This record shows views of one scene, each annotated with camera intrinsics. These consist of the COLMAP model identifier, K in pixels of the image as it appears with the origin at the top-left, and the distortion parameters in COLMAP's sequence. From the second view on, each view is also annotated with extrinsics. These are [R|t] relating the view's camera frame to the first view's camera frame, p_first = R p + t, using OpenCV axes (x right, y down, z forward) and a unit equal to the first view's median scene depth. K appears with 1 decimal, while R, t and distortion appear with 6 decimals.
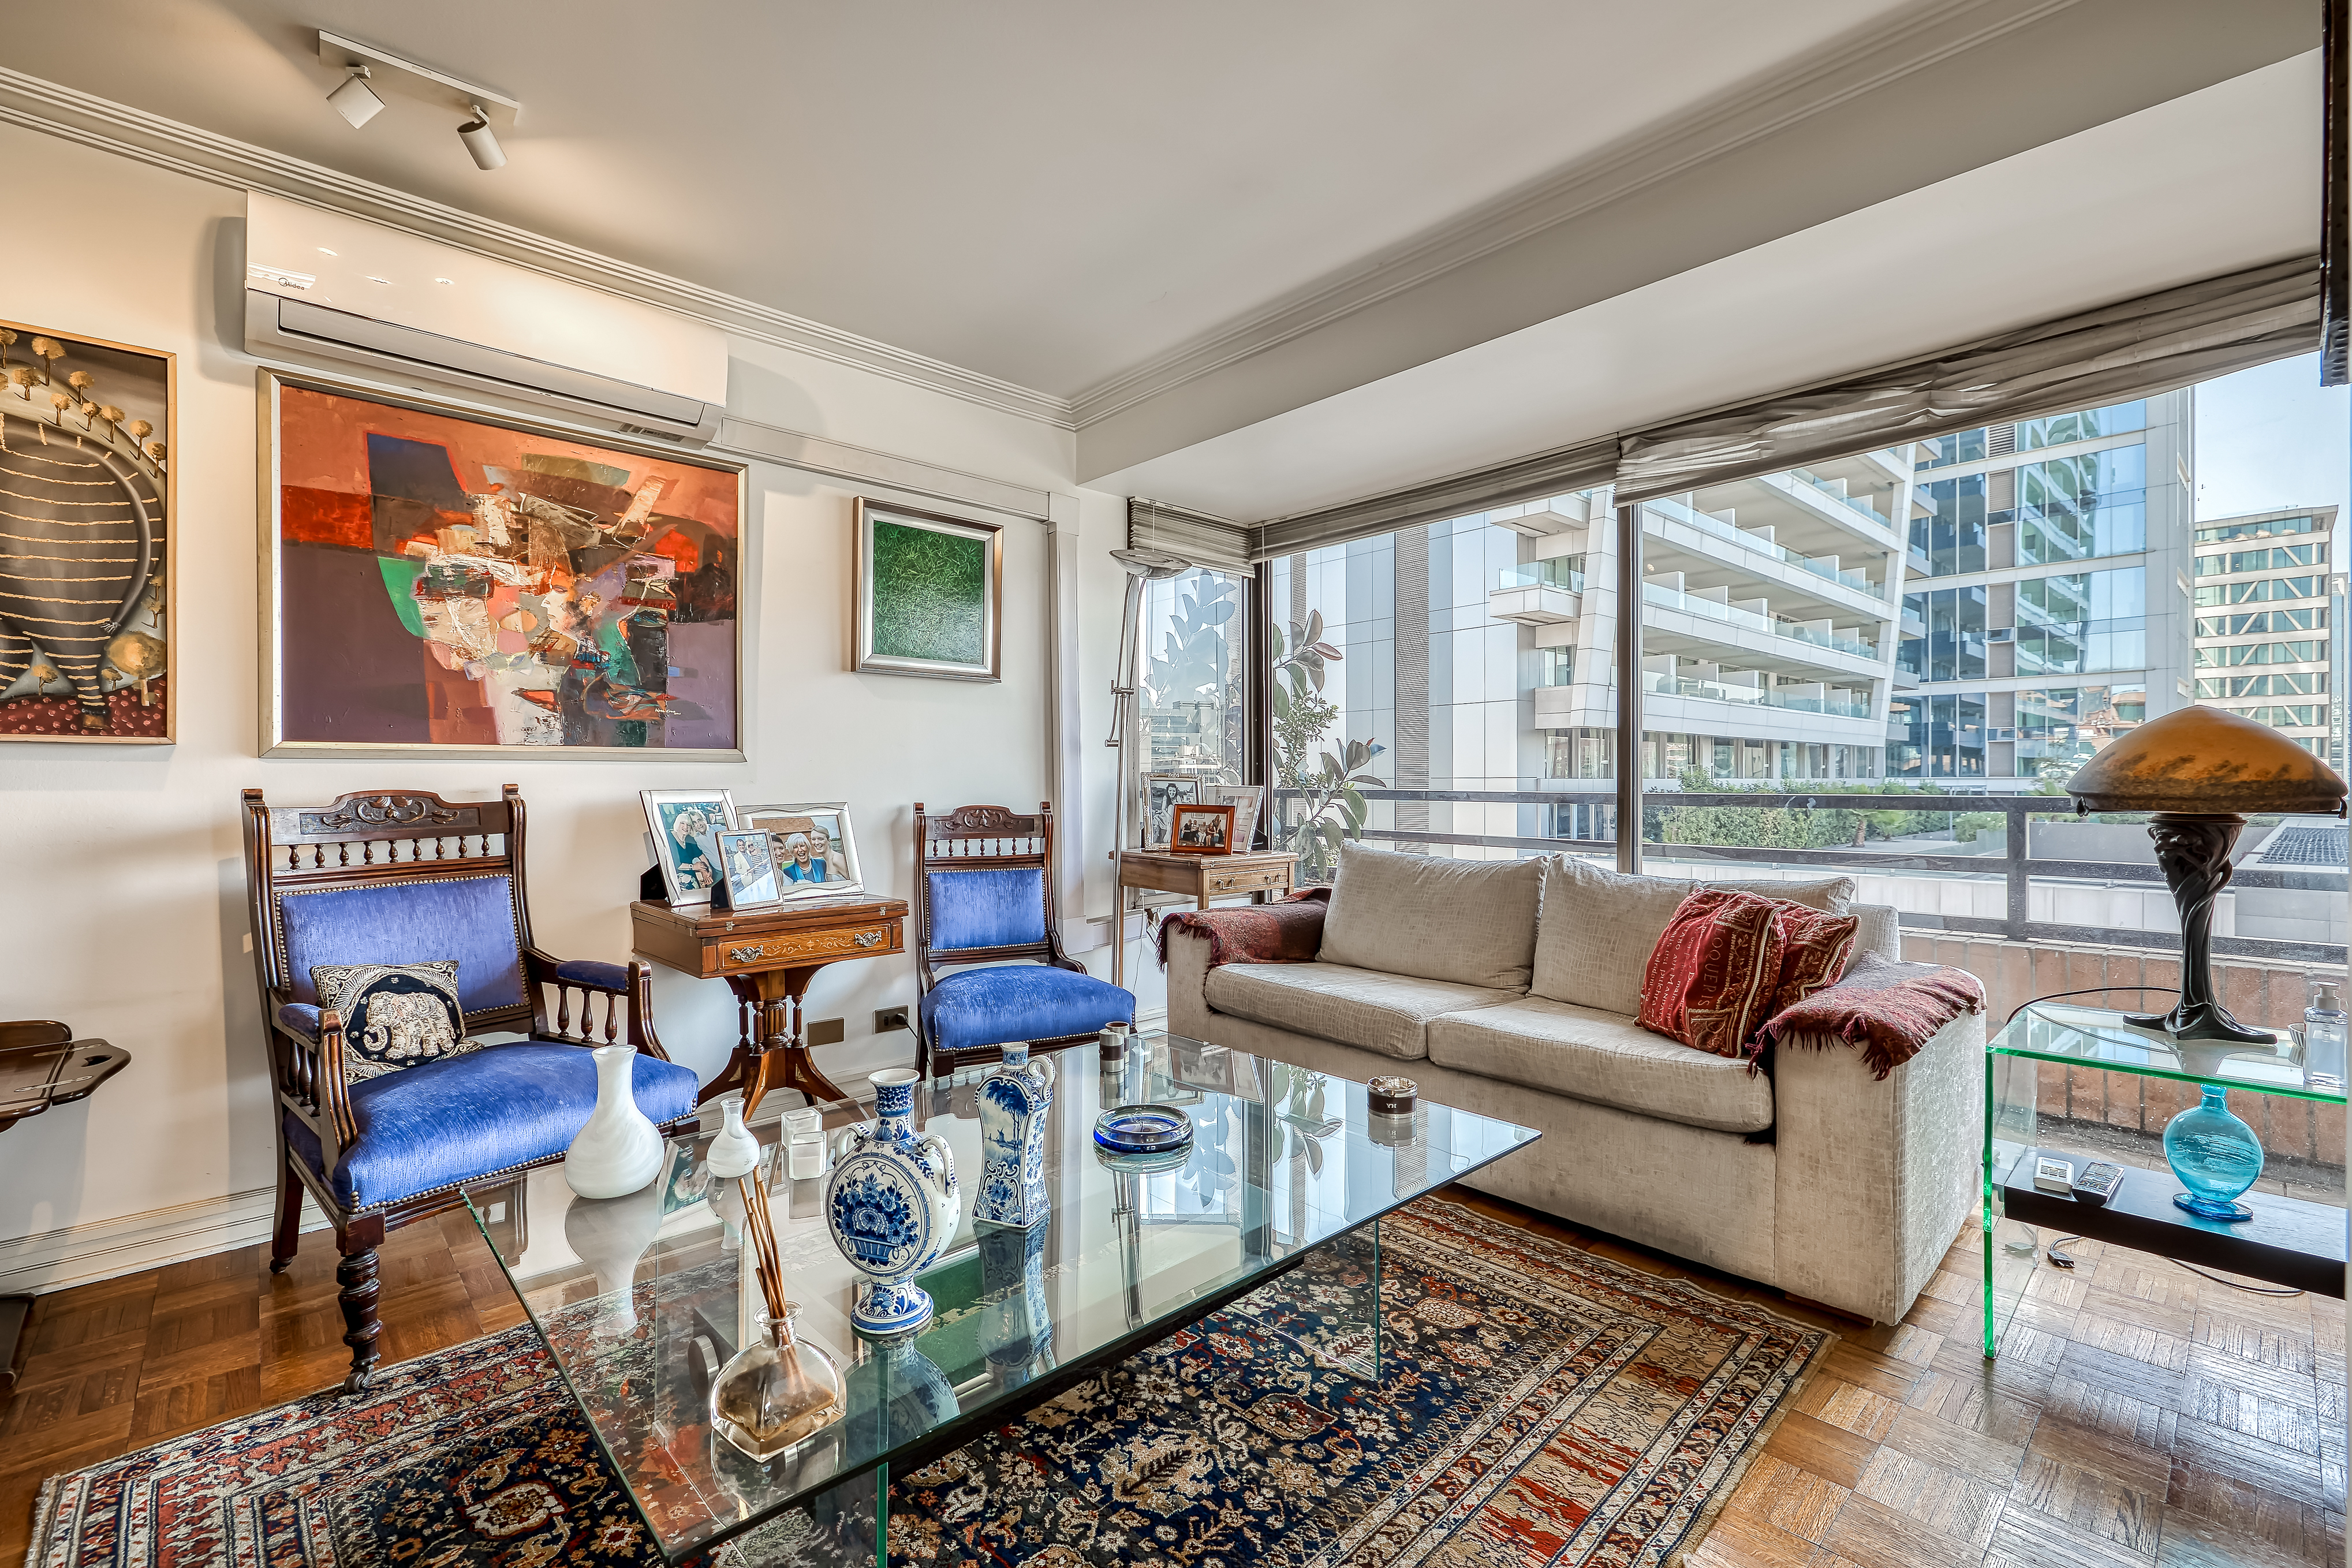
lens RADIAL K [[1017.2, 0, 1188.3], [0, 1017.2, 781.5], [0, 0, 1]] dist [-0.000865, -0.000091]
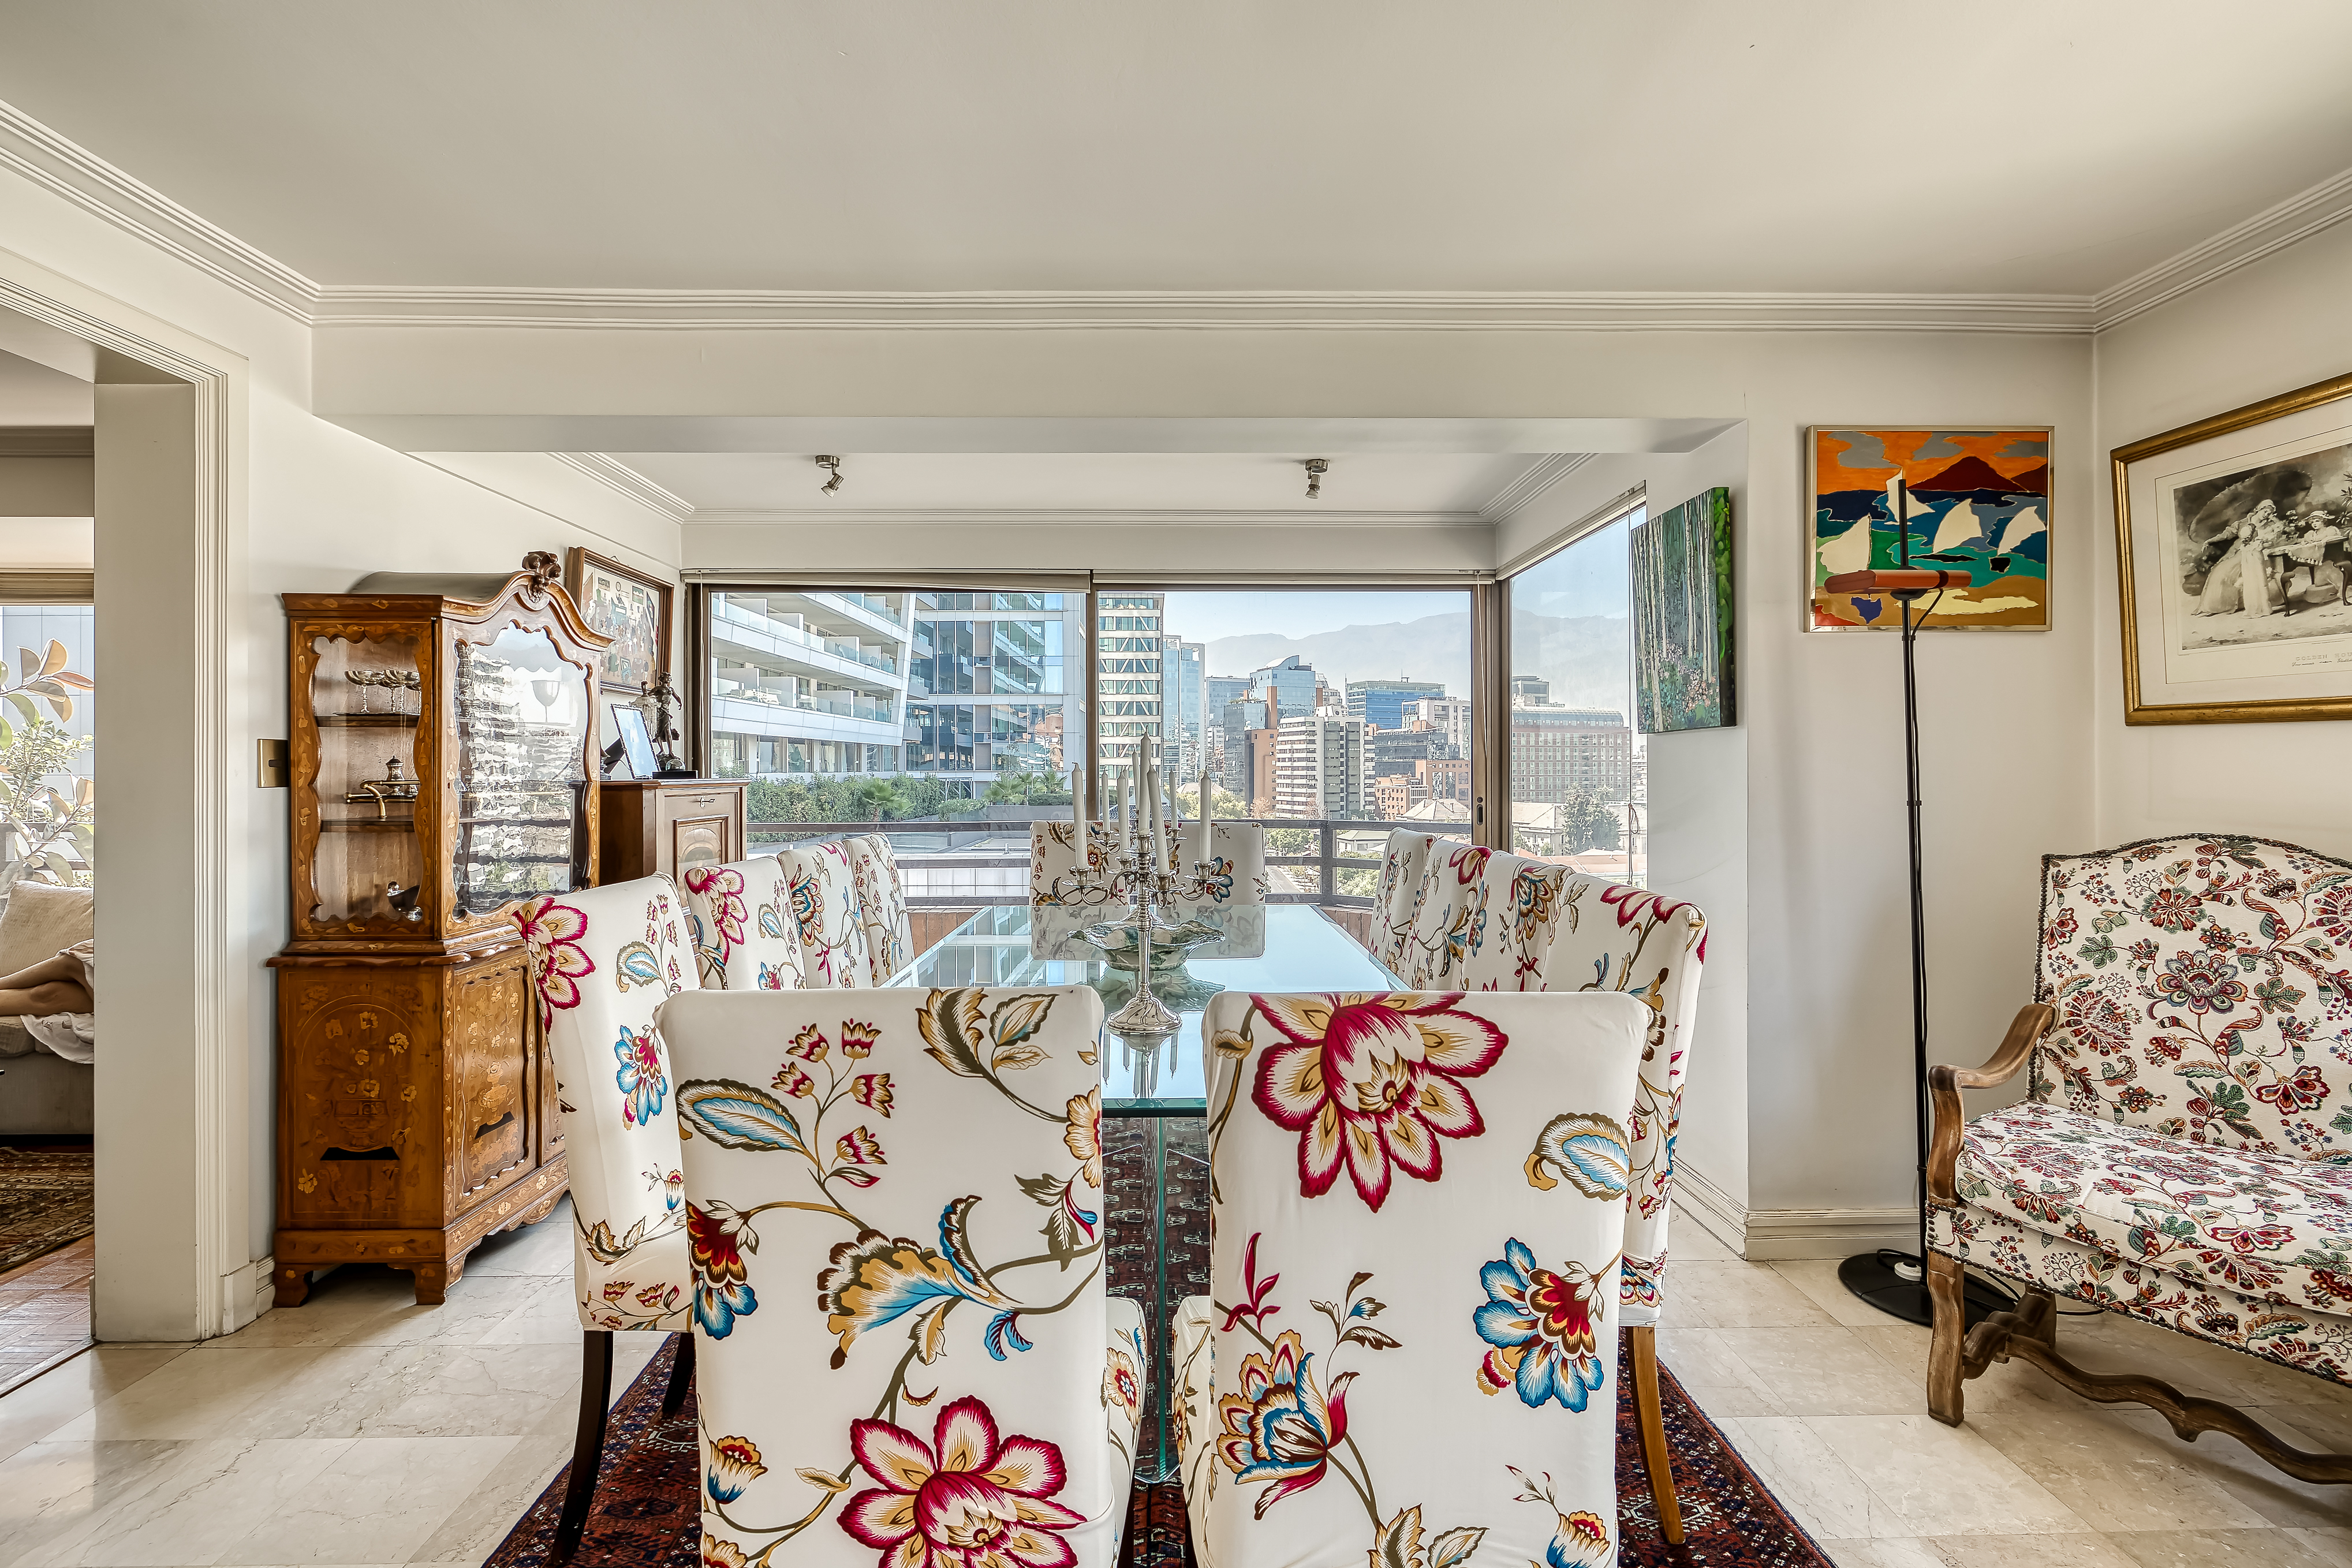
lens RADIAL K [[1003.1, 0, 1172.4], [0, 1003.1, 769.1], [0, 0, 1]] dist [0.000618, 0.000029]
pose [[0.670745, 0.003150, 0.741681, 0.269151], [-0.002223, 0.999995, -0.002237, -0.089815], [-0.741684, -0.000149, 0.670749, -0.953533]]
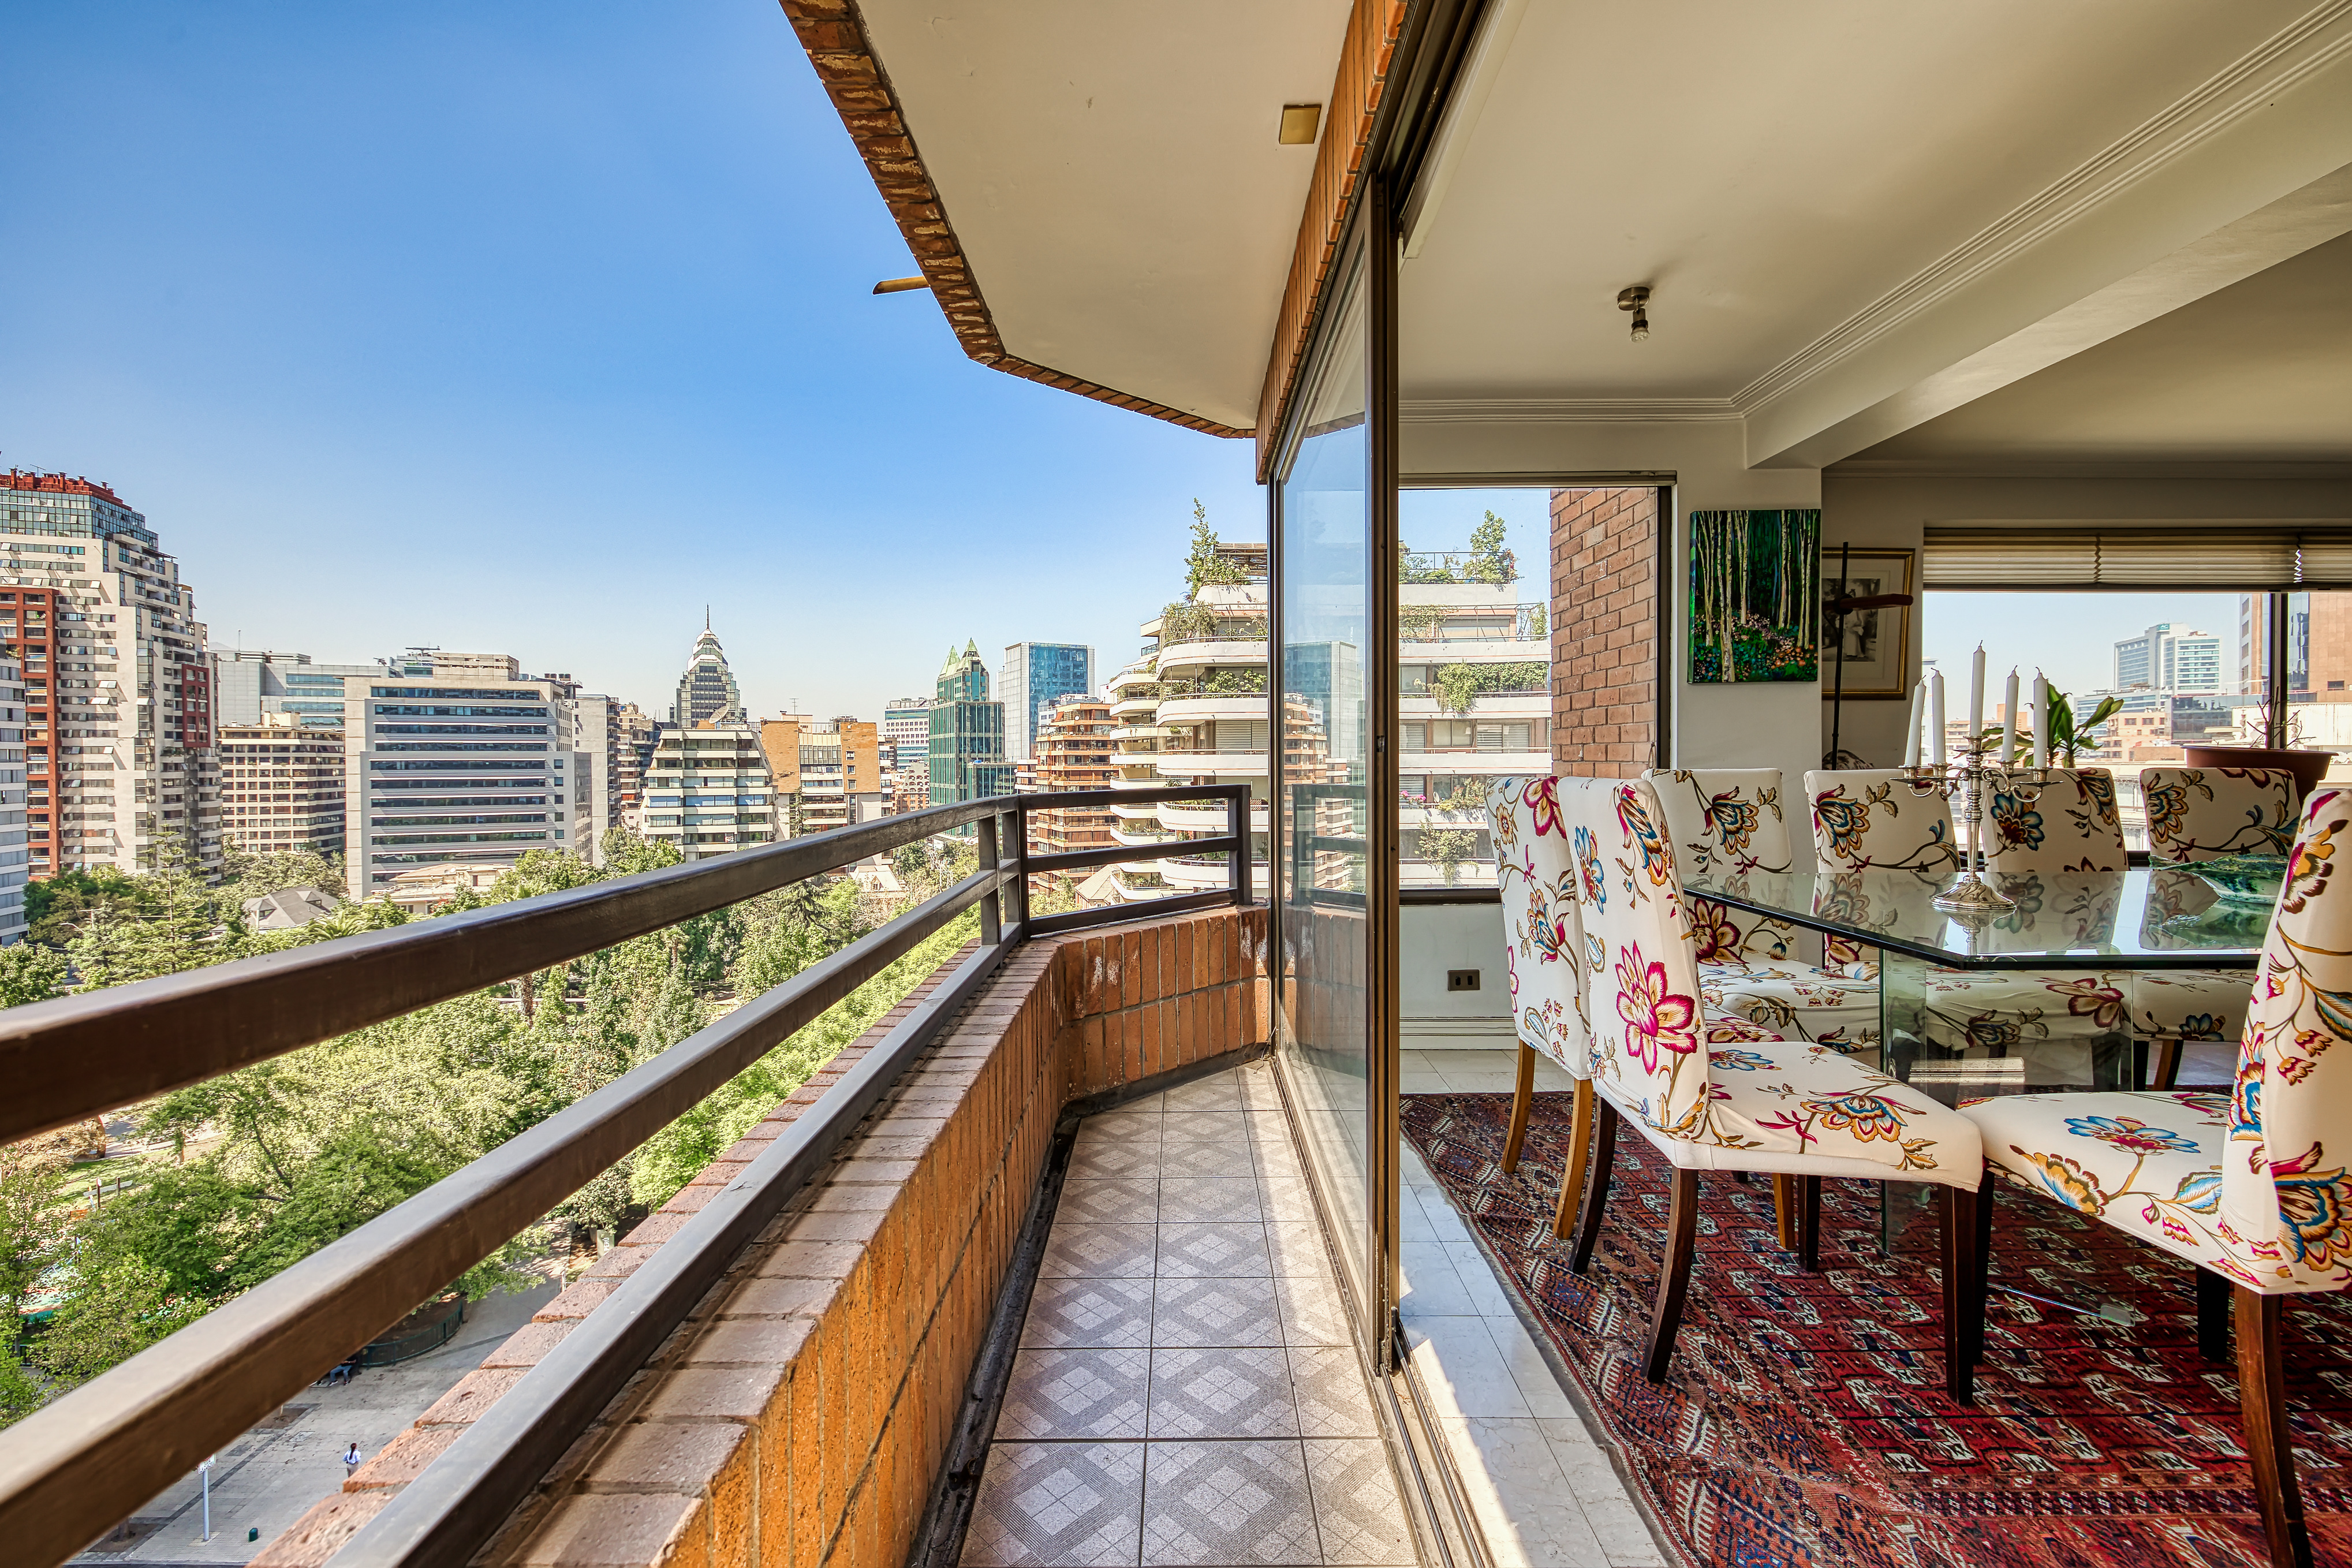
lens RADIAL K [[1003.5, 0, 1173.7], [0, 1003.5, 768.2], [0, 0, 1]] dist [-0.027687, 0.024362]
pose [[-0.722393, 0.003070, 0.691475, 1.044019], [0.006674, 0.999975, 0.002533, -0.025052], [-0.691450, 0.006445, -0.722395, 0.890574]]
